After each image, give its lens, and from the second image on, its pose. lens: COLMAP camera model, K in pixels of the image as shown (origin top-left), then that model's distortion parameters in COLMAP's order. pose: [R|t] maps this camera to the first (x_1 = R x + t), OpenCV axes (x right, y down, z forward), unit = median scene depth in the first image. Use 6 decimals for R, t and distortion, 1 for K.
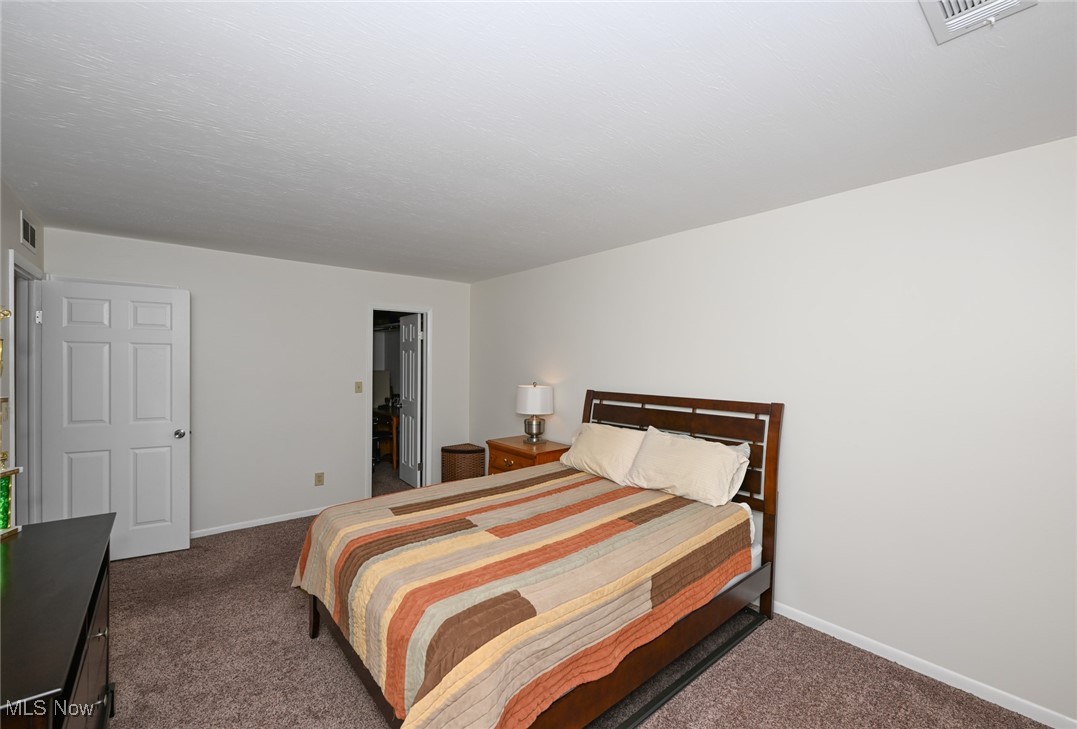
lens RADIAL K [[457.4, 0, 537.6], [0, 457.4, 362.2], [0, 0, 1]] dist [-0.000144, -0.000089]
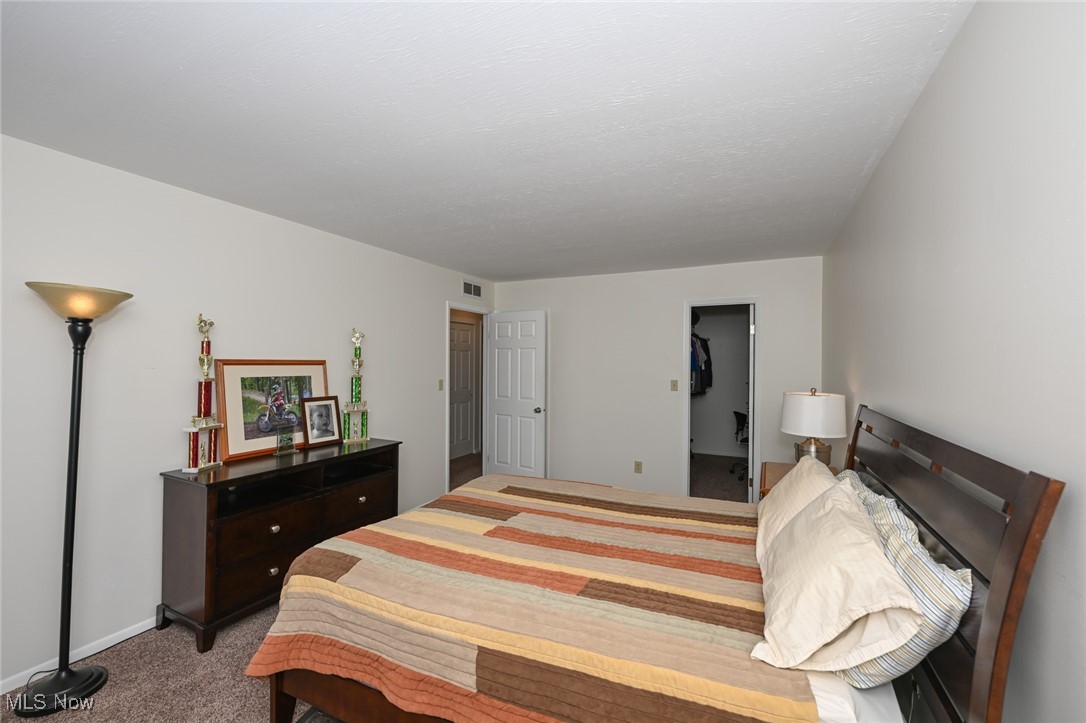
lens RADIAL K [[446.3, 0, 542.1], [0, 446.3, 362.9], [0, 0, 1]] dist [-0.006028, 0.000889]
pose [[0.411564, -0.000947, -0.911380, 0.689698], [-0.004984, 0.999982, -0.003290, 0.016488], [0.911367, 0.005897, 0.411552, 0.592269]]
